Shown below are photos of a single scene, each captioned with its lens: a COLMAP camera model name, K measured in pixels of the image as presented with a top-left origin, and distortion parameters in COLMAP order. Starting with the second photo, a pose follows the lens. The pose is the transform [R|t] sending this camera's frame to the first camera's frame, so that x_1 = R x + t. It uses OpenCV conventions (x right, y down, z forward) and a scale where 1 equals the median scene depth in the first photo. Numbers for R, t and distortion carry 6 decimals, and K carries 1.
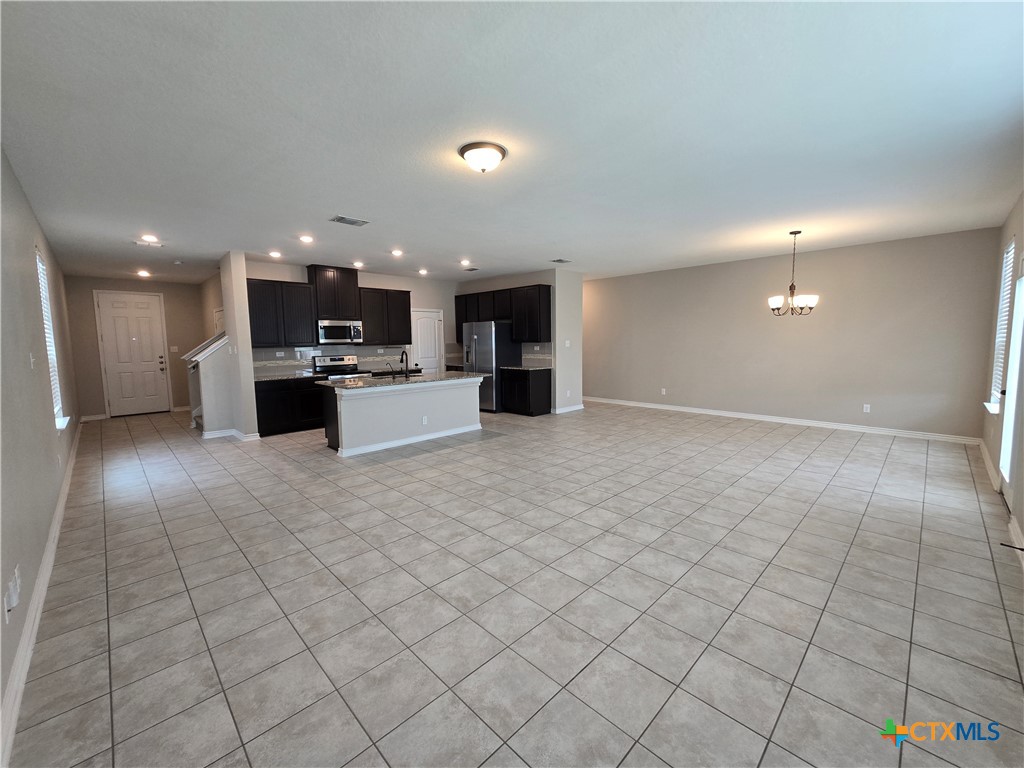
lens RADIAL K [[418.9, 0, 516.0], [0, 418.9, 378.7], [0, 0, 1]] dist [-0.000381, 0.000447]
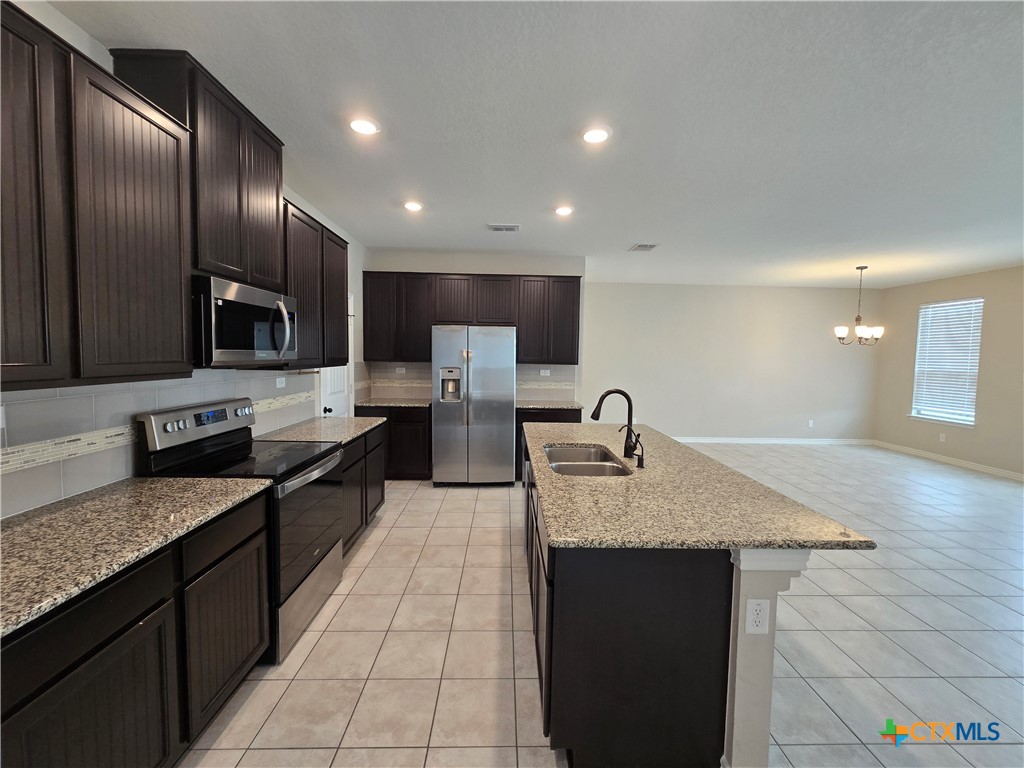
lens RADIAL K [[418.9, 0, 516.0], [0, 418.9, 378.7], [0, 0, 1]] dist [-0.000381, 0.000447]
pose [[0.685897, -0.015781, 0.727528, -0.531195], [0.041686, 0.998975, -0.017631, -0.063284], [-0.726504, 0.042420, 0.685852, 0.684095]]
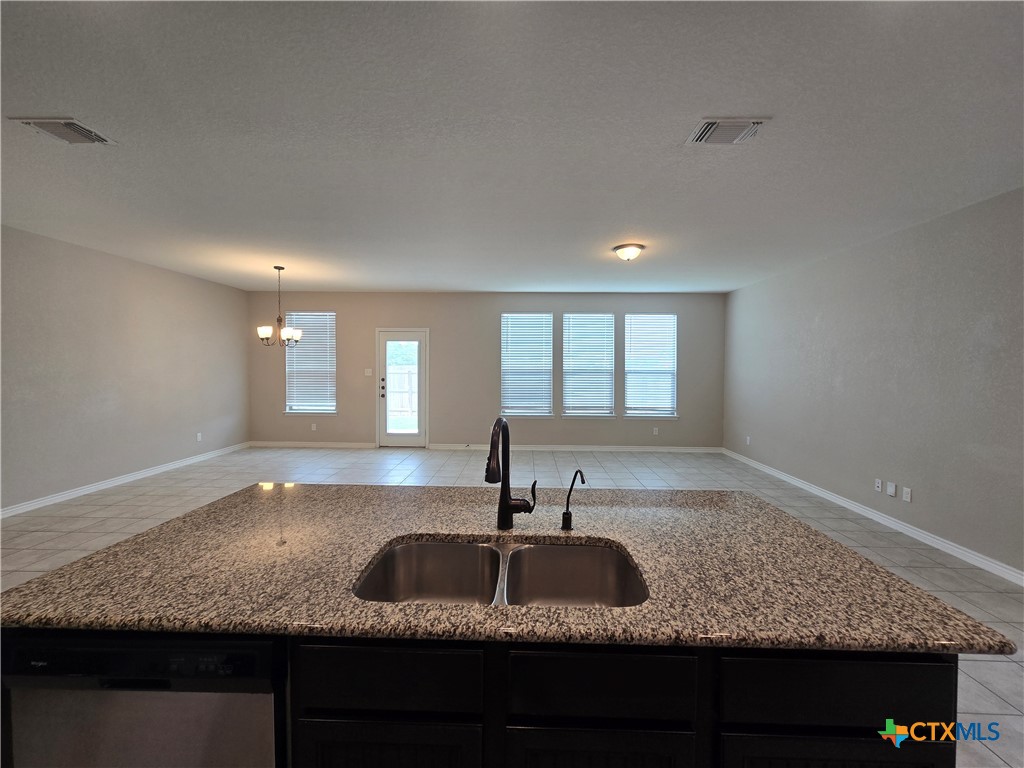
lens RADIAL K [[418.9, 0, 516.0], [0, 418.9, 378.7], [0, 0, 1]] dist [-0.000381, 0.000447]
pose [[-0.691623, -0.013716, 0.722128, -0.372254], [0.069750, 0.993878, 0.085681, -0.091263], [-0.718883, 0.109628, -0.686432, 0.983346]]
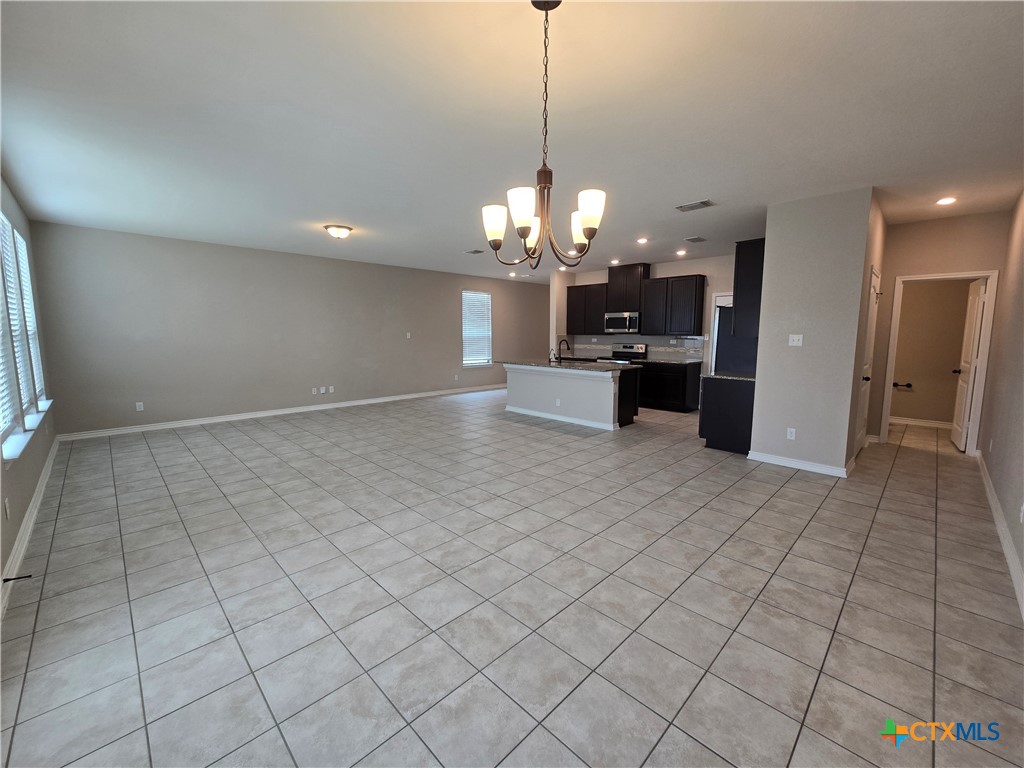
lens RADIAL K [[418.9, 0, 516.0], [0, 418.9, 378.7], [0, 0, 1]] dist [-0.000381, 0.000447]
pose [[0.001208, 0.123982, -0.992284, 0.752953], [-0.097582, 0.987563, 0.123274, -0.076575], [0.995227, 0.096680, 0.013291, 0.743909]]
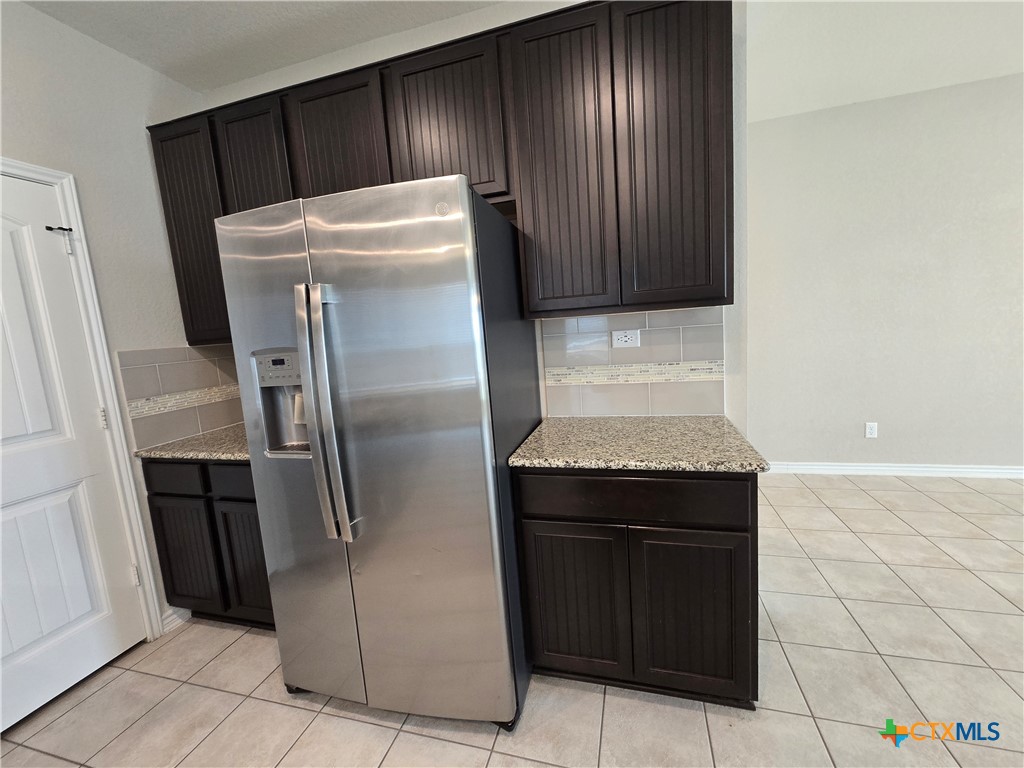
lens RADIAL K [[418.9, 0, 516.0], [0, 418.9, 378.7], [0, 0, 1]] dist [-0.000381, 0.000447]
pose [[0.871757, -0.110511, 0.477312, -0.131983], [0.105994, 0.993697, 0.036481, -0.077098], [-0.478335, 0.018790, 0.877976, 0.968466]]
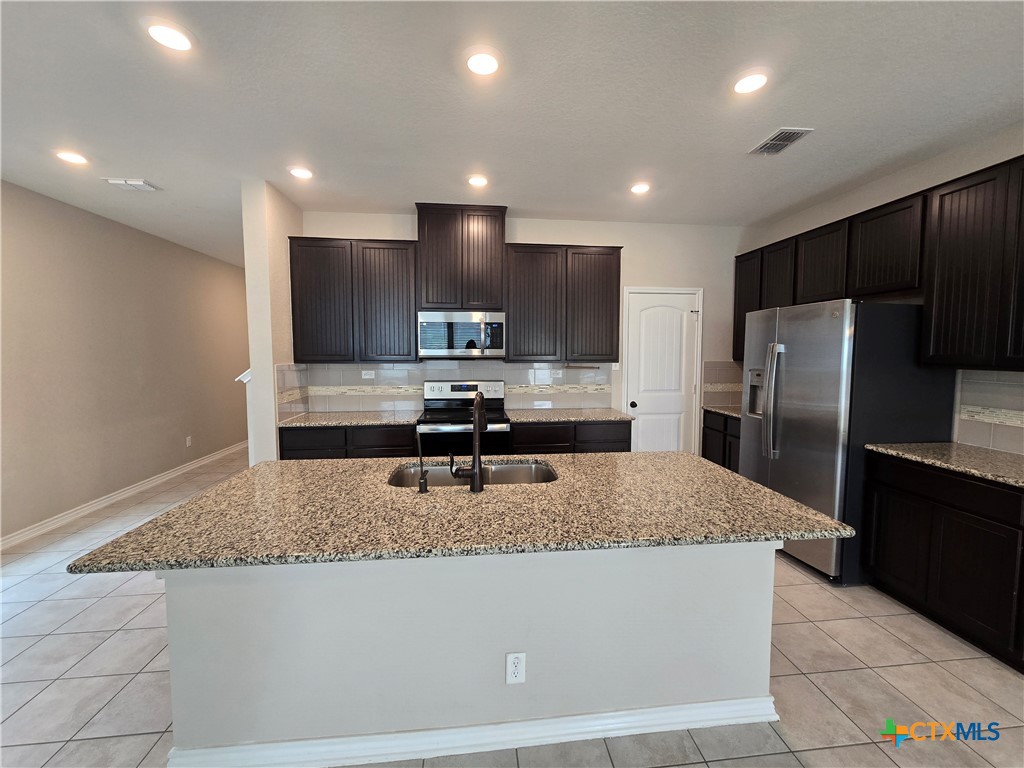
lens RADIAL K [[418.9, 0, 516.0], [0, 418.9, 378.7], [0, 0, 1]] dist [-0.000381, 0.000447]
pose [[0.781857, 0.056875, -0.620858, -0.058052], [-0.071801, 0.997419, 0.000950, -0.067134], [0.619310, 0.043835, 0.783922, 0.676944]]
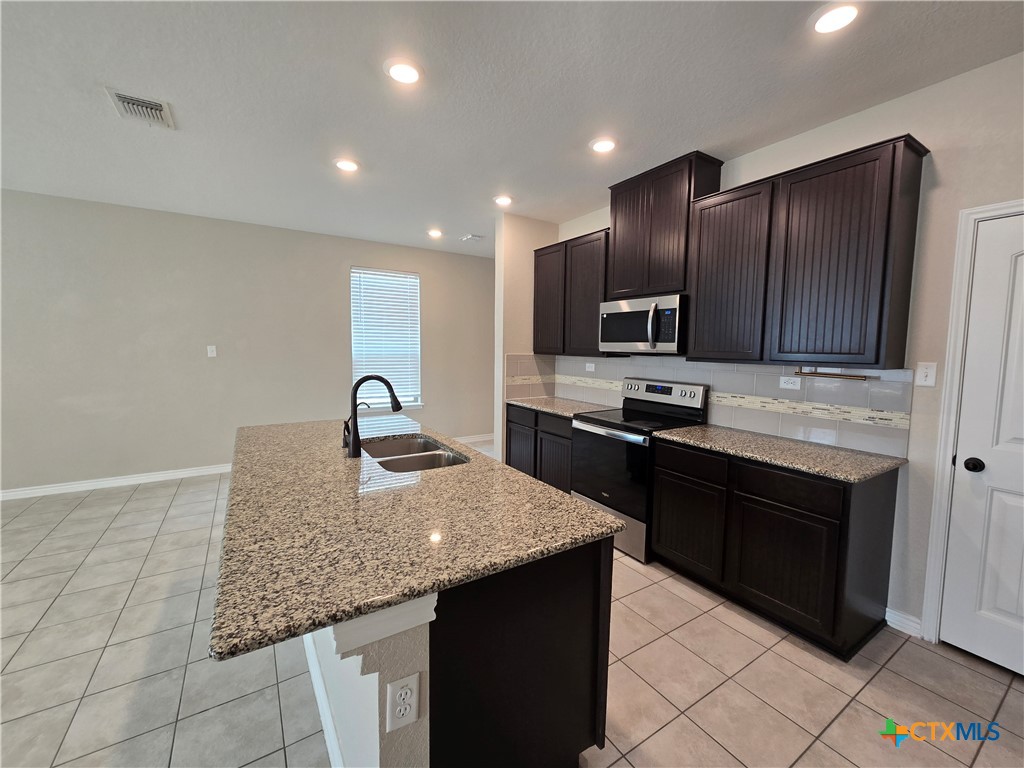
lens RADIAL K [[418.9, 0, 516.0], [0, 418.9, 378.7], [0, 0, 1]] dist [-0.000381, 0.000447]
pose [[-0.209890, 0.088255, -0.973734, 0.028019], [-0.103919, 0.988263, 0.111971, -0.096884], [0.972187, 0.124691, -0.198255, 1.009791]]
